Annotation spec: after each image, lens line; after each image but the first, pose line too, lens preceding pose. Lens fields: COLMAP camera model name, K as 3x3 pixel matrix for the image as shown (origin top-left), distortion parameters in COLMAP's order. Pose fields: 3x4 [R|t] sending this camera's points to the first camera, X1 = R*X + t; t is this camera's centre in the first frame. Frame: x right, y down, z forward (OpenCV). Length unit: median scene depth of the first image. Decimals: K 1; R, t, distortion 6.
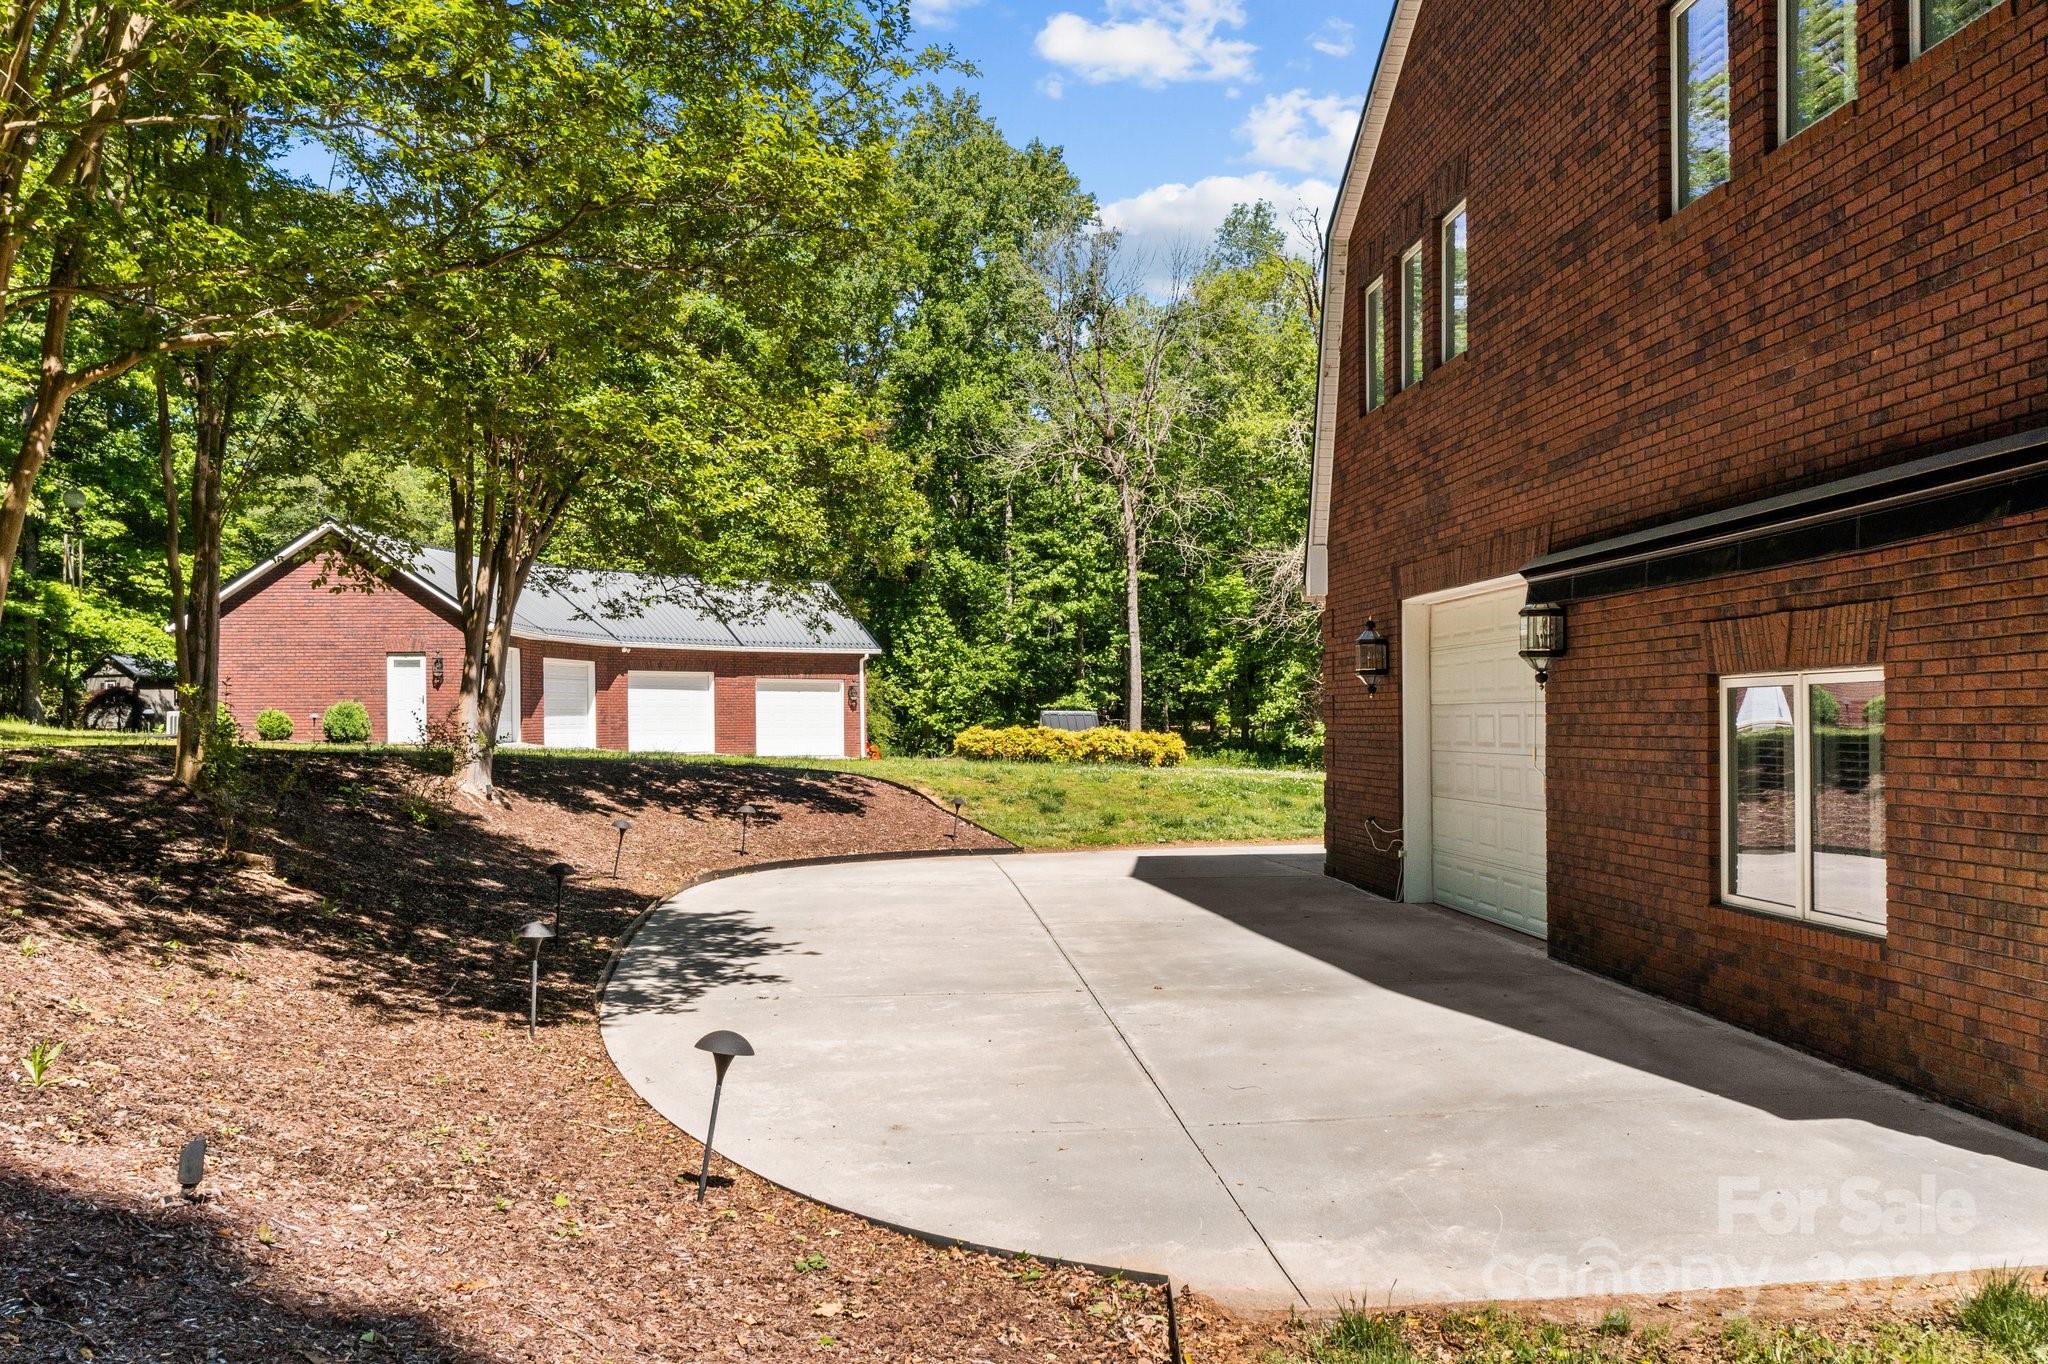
lens RADIAL K [[1678.0, 0, 1024.0], [0, 1678.0, 682.0], [0, 0, 1]] dist [0.001268, 0.002665]
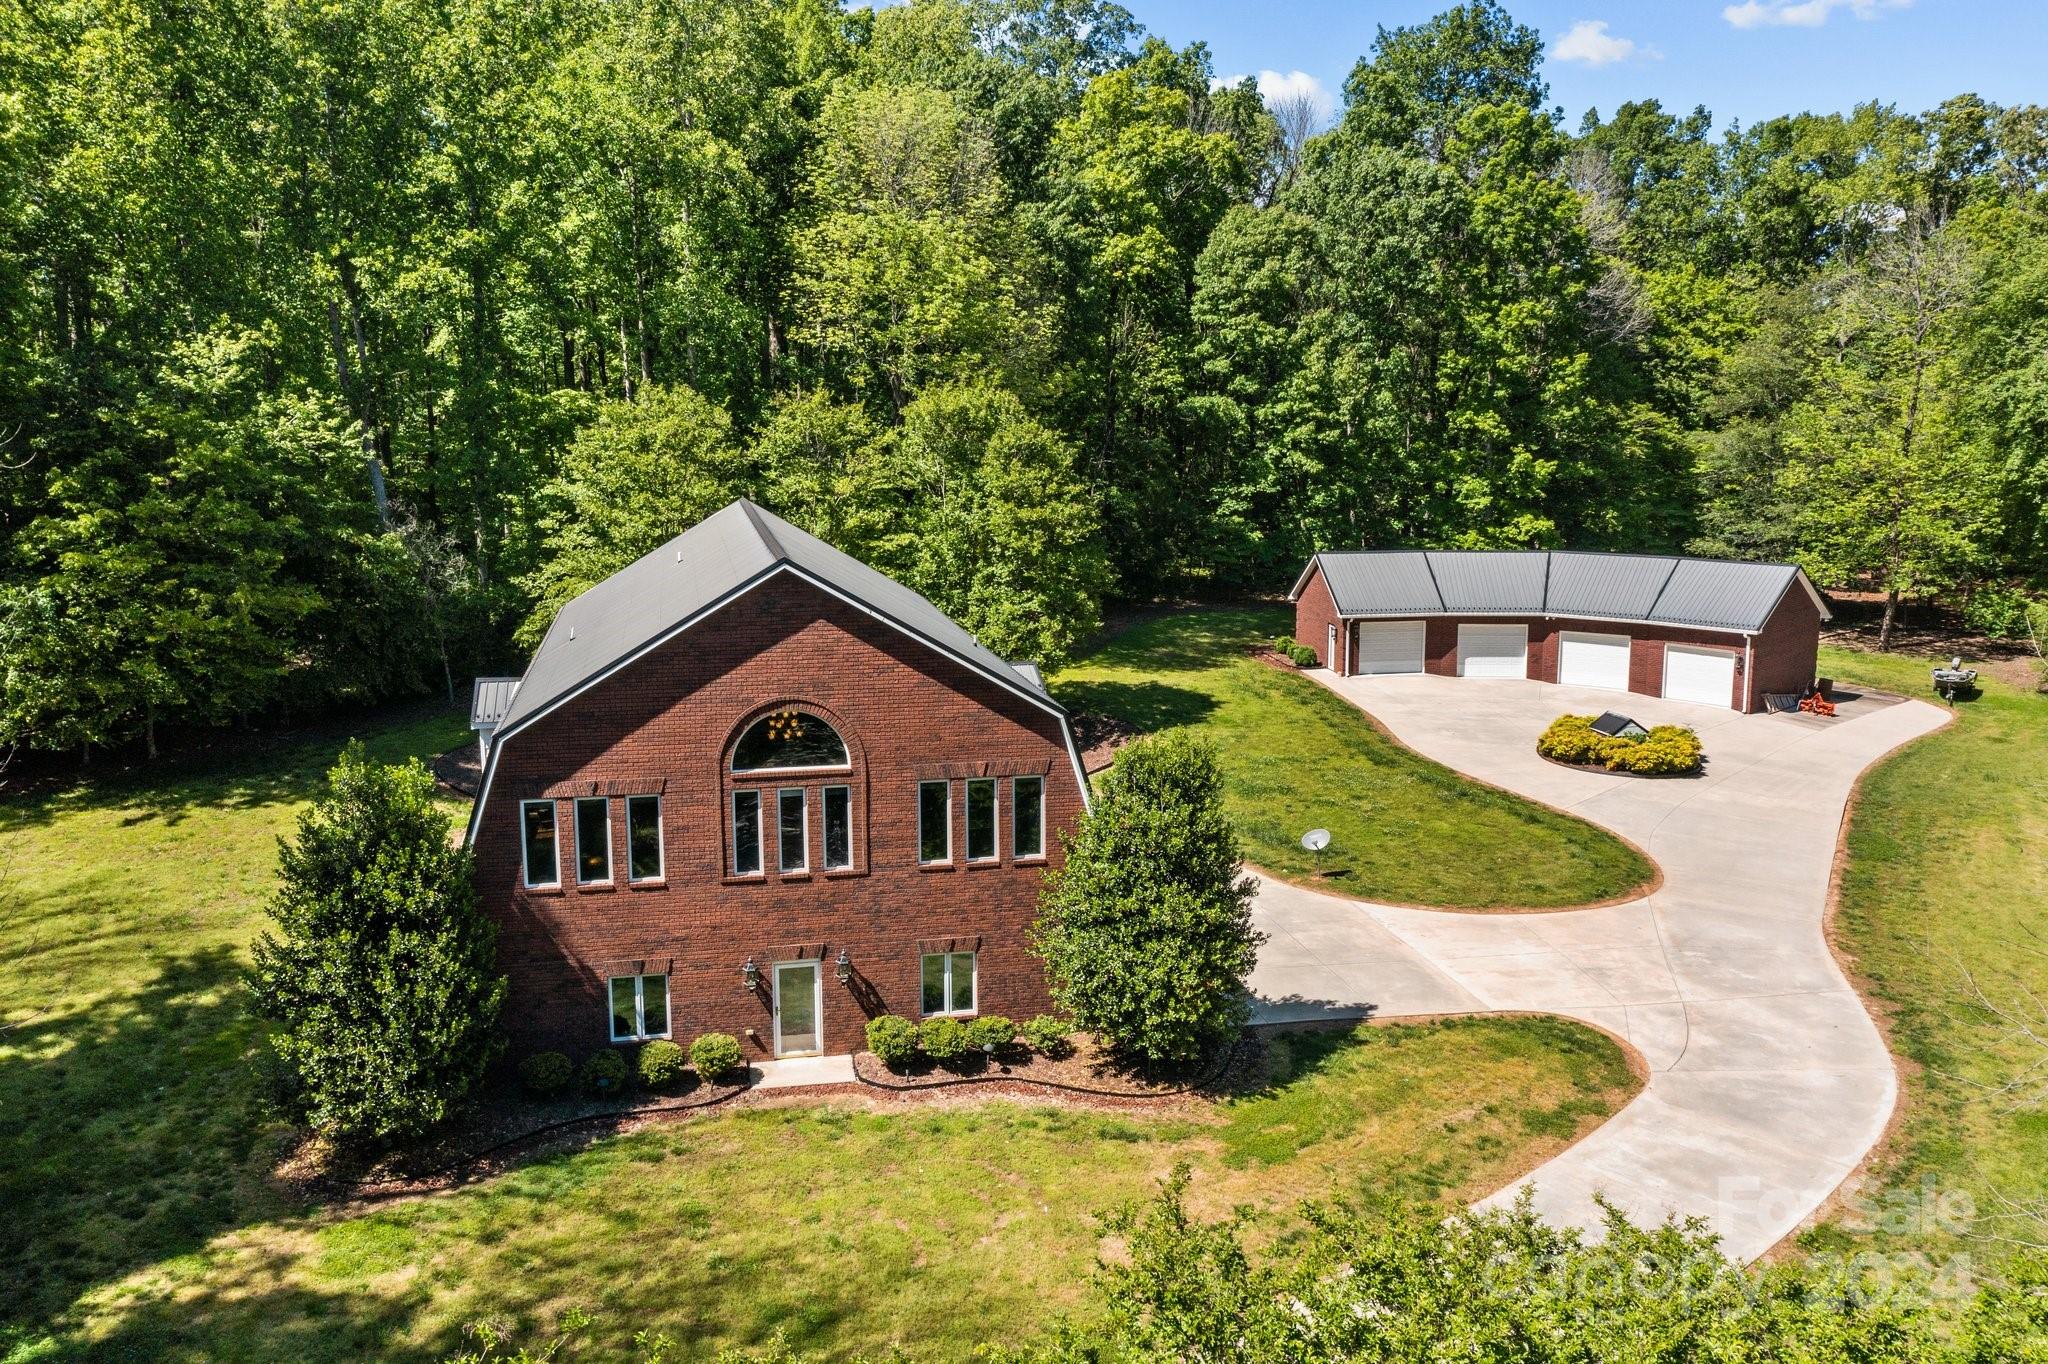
lens RADIAL K [[1678.0, 0, 1024.0], [0, 1678.0, 682.0], [0, 0, 1]] dist [0.001268, 0.002665]
pose [[0.177934, 0.167796, -0.969631, 1.119221], [0.019969, 0.984536, 0.174040, -0.226763], [0.983840, -0.050331, 0.171832, 0.236795]]
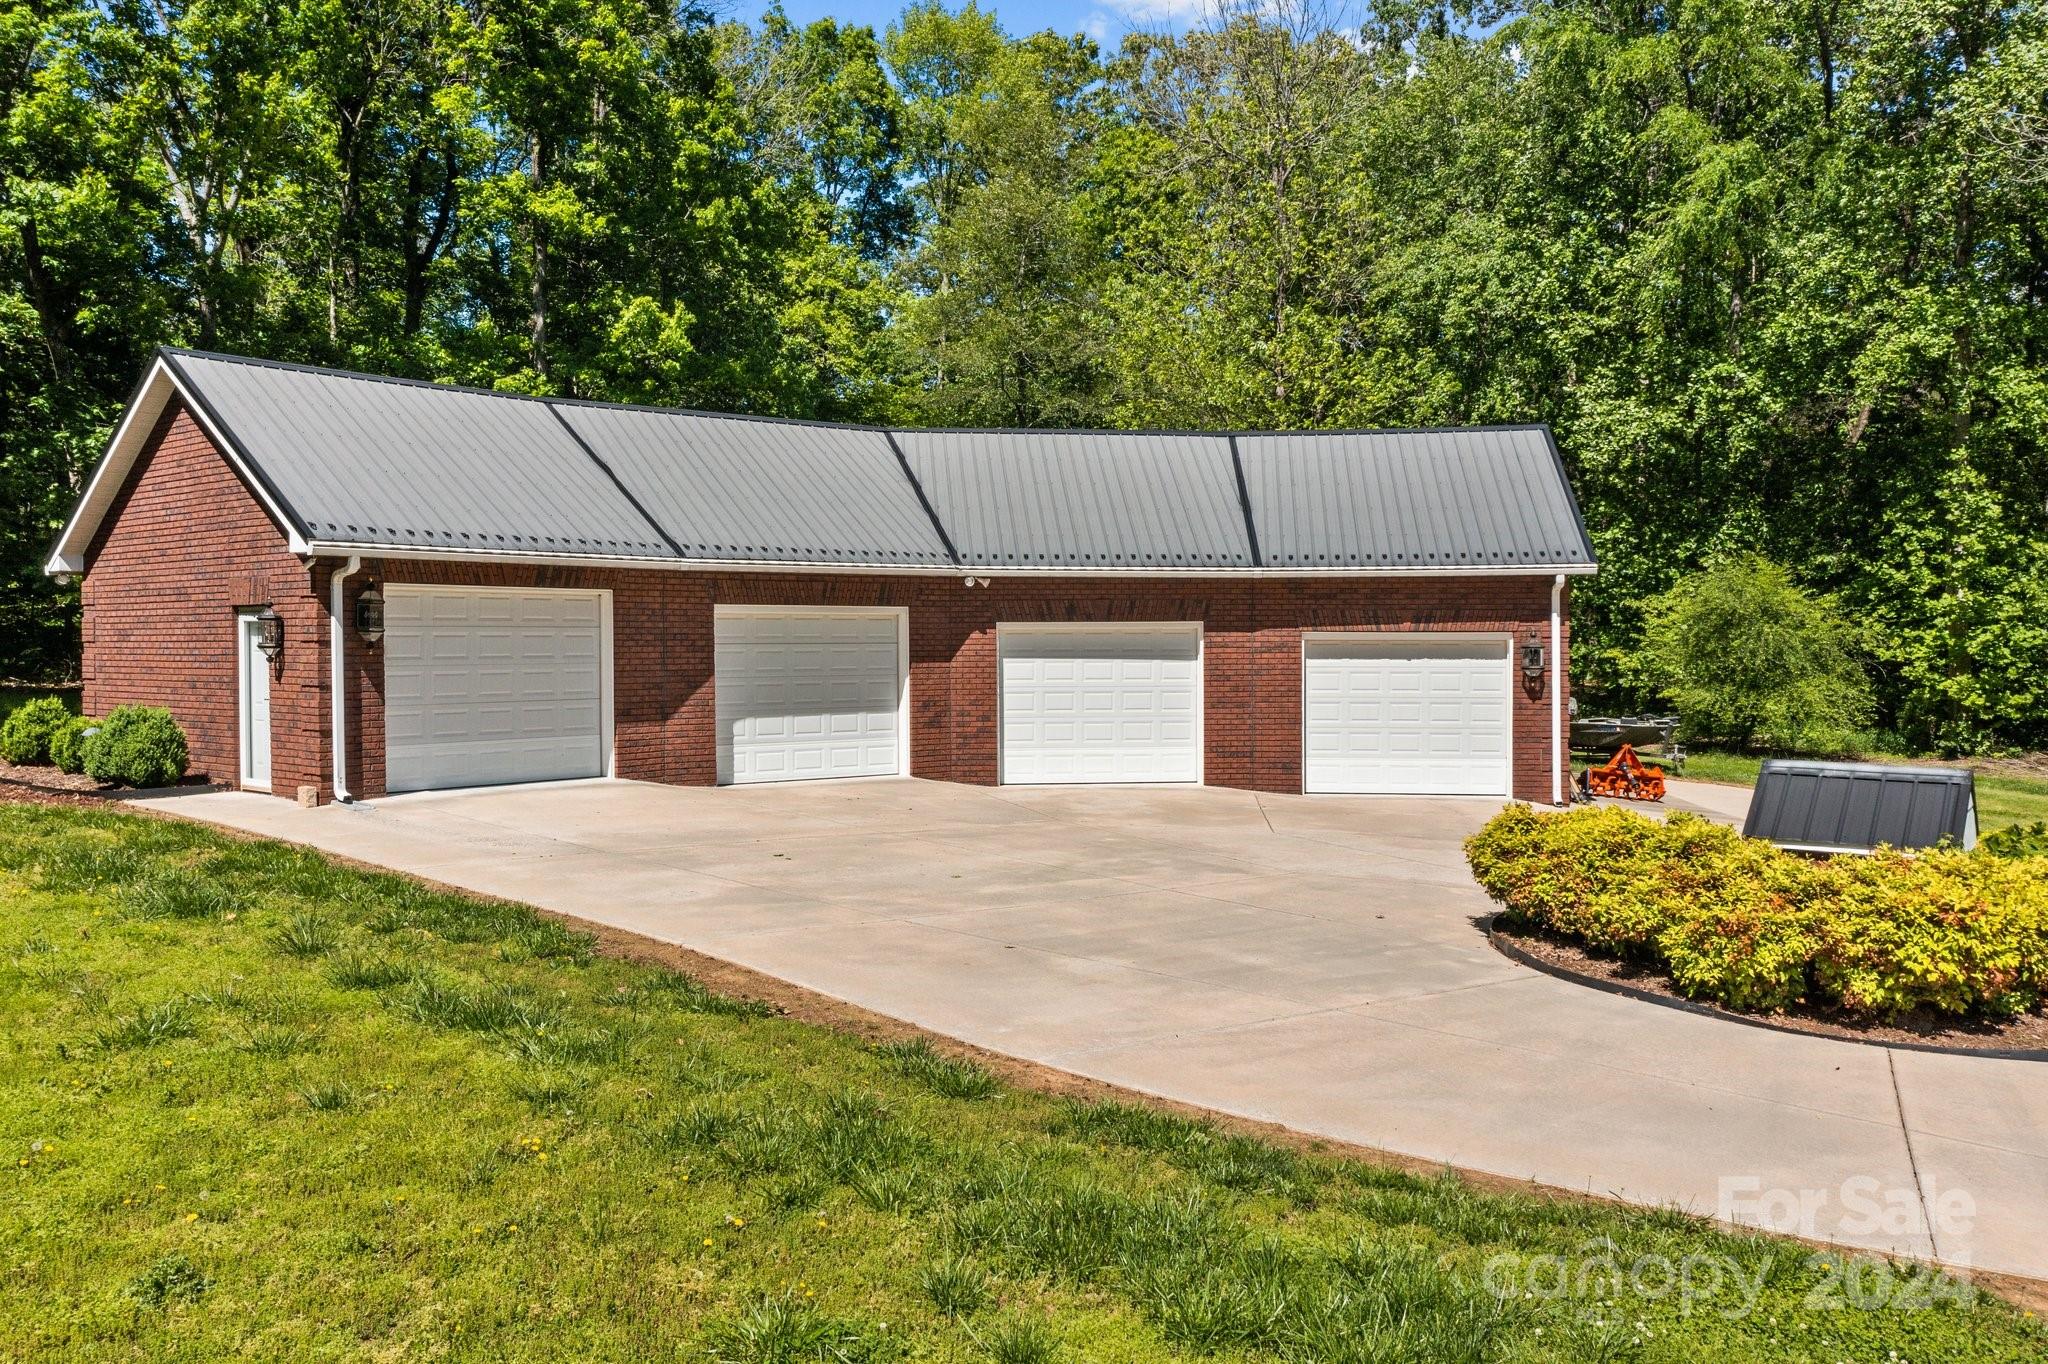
lens RADIAL K [[1678.0, 0, 1024.0], [0, 1678.0, 682.0], [0, 0, 1]] dist [0.001268, 0.002665]
pose [[0.761294, 0.019746, -0.648106, 0.092685], [0.014650, 0.998757, 0.047638, -0.012217], [0.648241, -0.045762, 0.760059, 0.589357]]
